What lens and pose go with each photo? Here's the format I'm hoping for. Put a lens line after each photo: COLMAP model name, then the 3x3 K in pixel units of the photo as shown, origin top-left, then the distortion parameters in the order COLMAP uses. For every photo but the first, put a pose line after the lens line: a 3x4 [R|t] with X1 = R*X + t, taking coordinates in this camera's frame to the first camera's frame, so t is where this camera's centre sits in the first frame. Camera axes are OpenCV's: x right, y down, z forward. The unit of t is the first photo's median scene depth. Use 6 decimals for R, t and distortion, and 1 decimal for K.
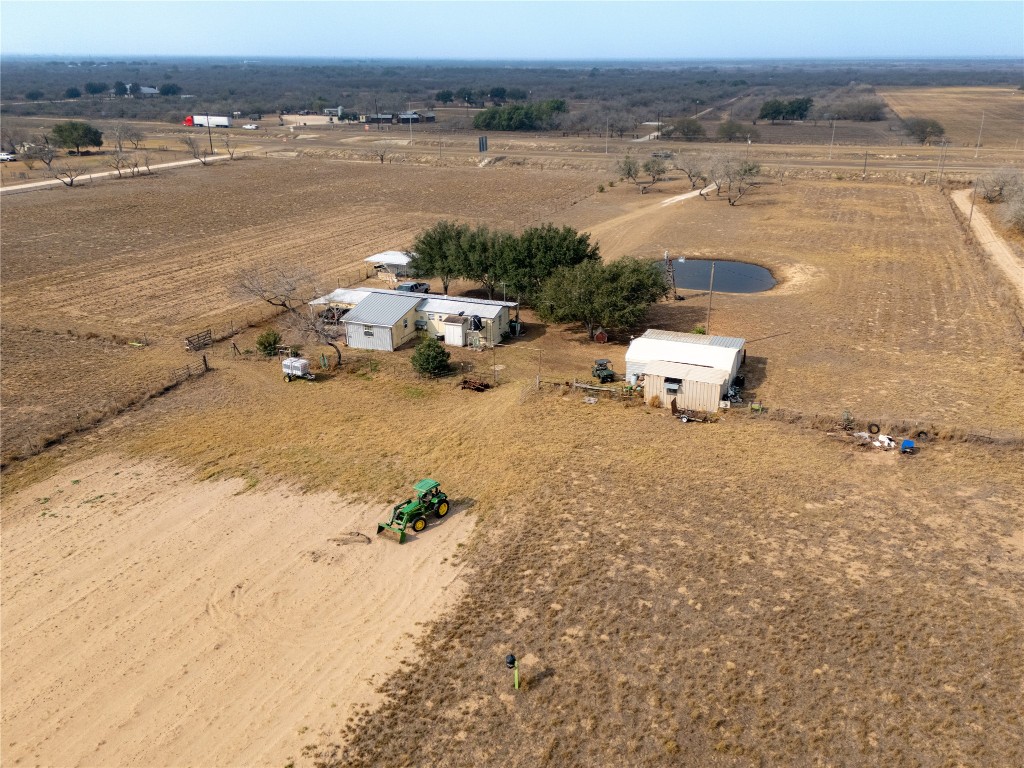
lens RADIAL K [[845.8, 0, 566.4], [0, 845.8, 384.6], [0, 0, 1]] dist [0.083690, -0.086295]
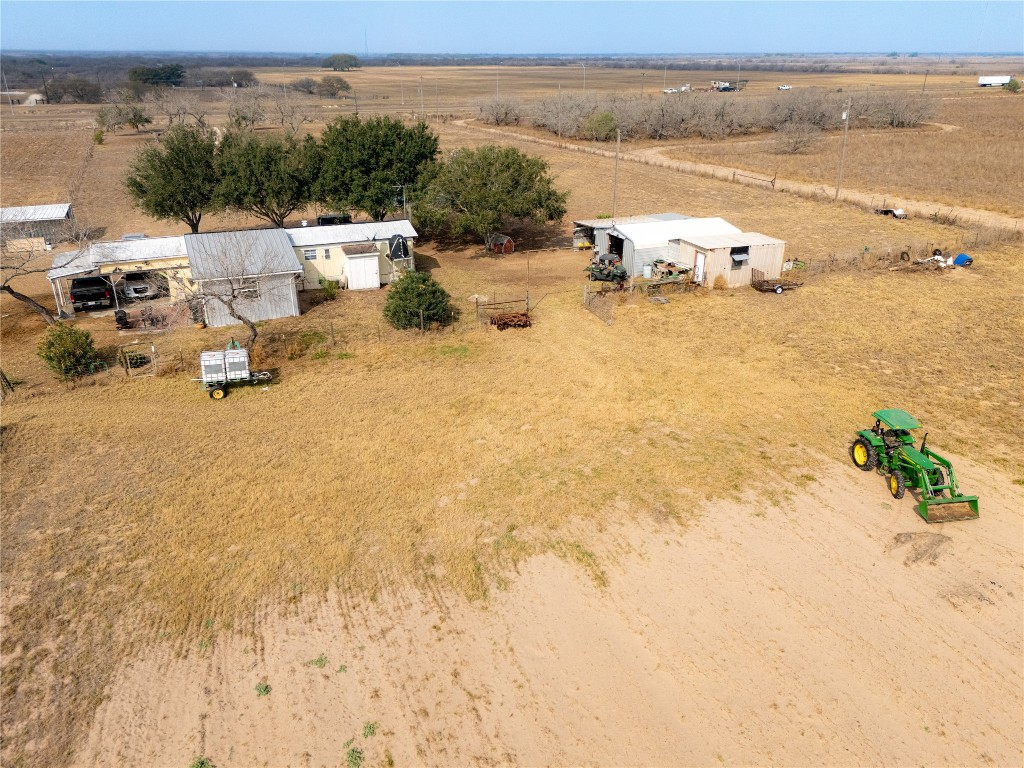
lens RADIAL K [[752.2, 0, 512.0], [0, 752.2, 384.0], [0, 0, 1]] dist [0.069742, -0.058587]
pose [[0.733934, -0.272677, 0.622083, -0.485400], [0.243325, 0.960644, 0.134003, -0.029961], [-0.634140, 0.053019, 0.771398, 0.541856]]
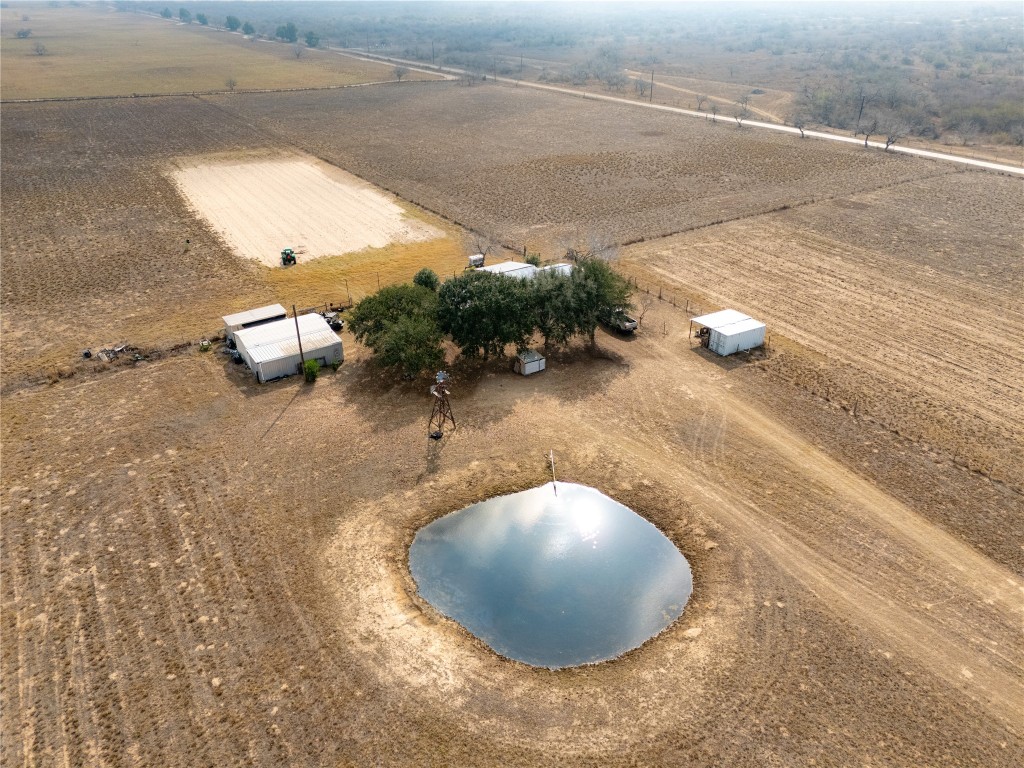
lens RADIAL K [[752.2, 0, 512.0], [0, 752.2, 384.0], [0, 0, 1]] dist [0.069742, -0.058587]
pose [[-0.620814, 0.367476, -0.692496, 0.738893], [-0.281648, 0.719812, 0.634465, -0.794397], [0.731617, 0.588925, -0.343371, 1.703344]]
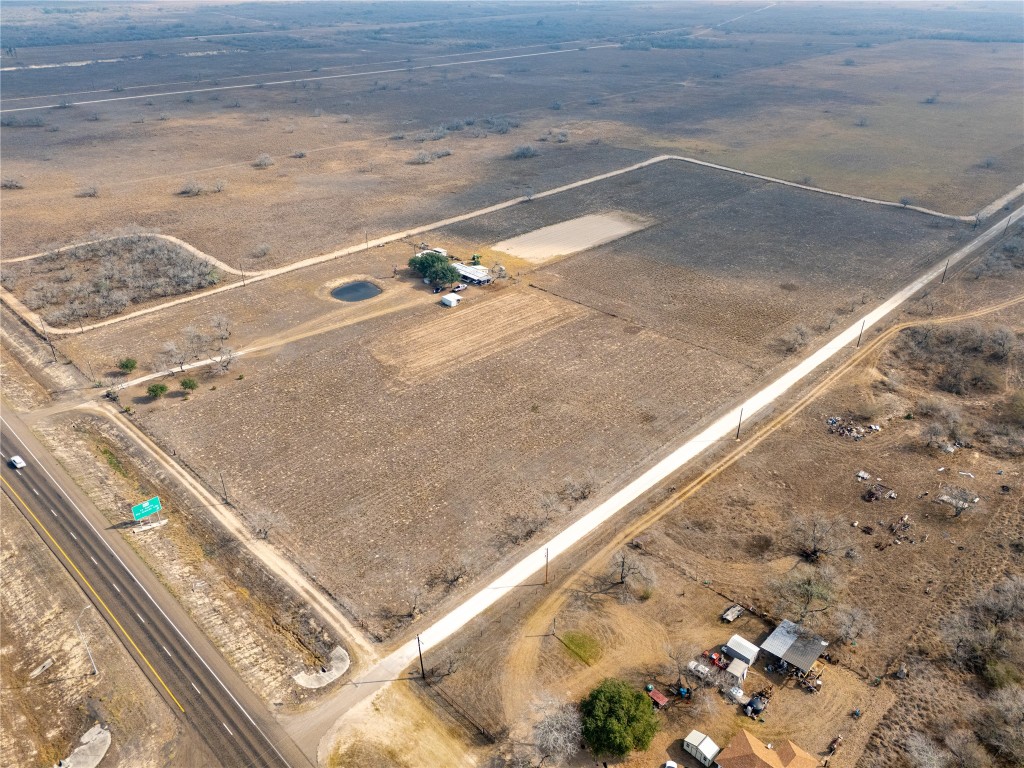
lens RADIAL K [[752.2, 0, 512.0], [0, 752.2, 384.0], [0, 0, 1]] dist [0.069742, -0.058587]
pose [[-0.896233, -0.220758, 0.384749, -2.177895], [0.157583, 0.652337, 0.741367, -2.778738], [-0.414648, 0.725067, -0.549858, 3.840646]]
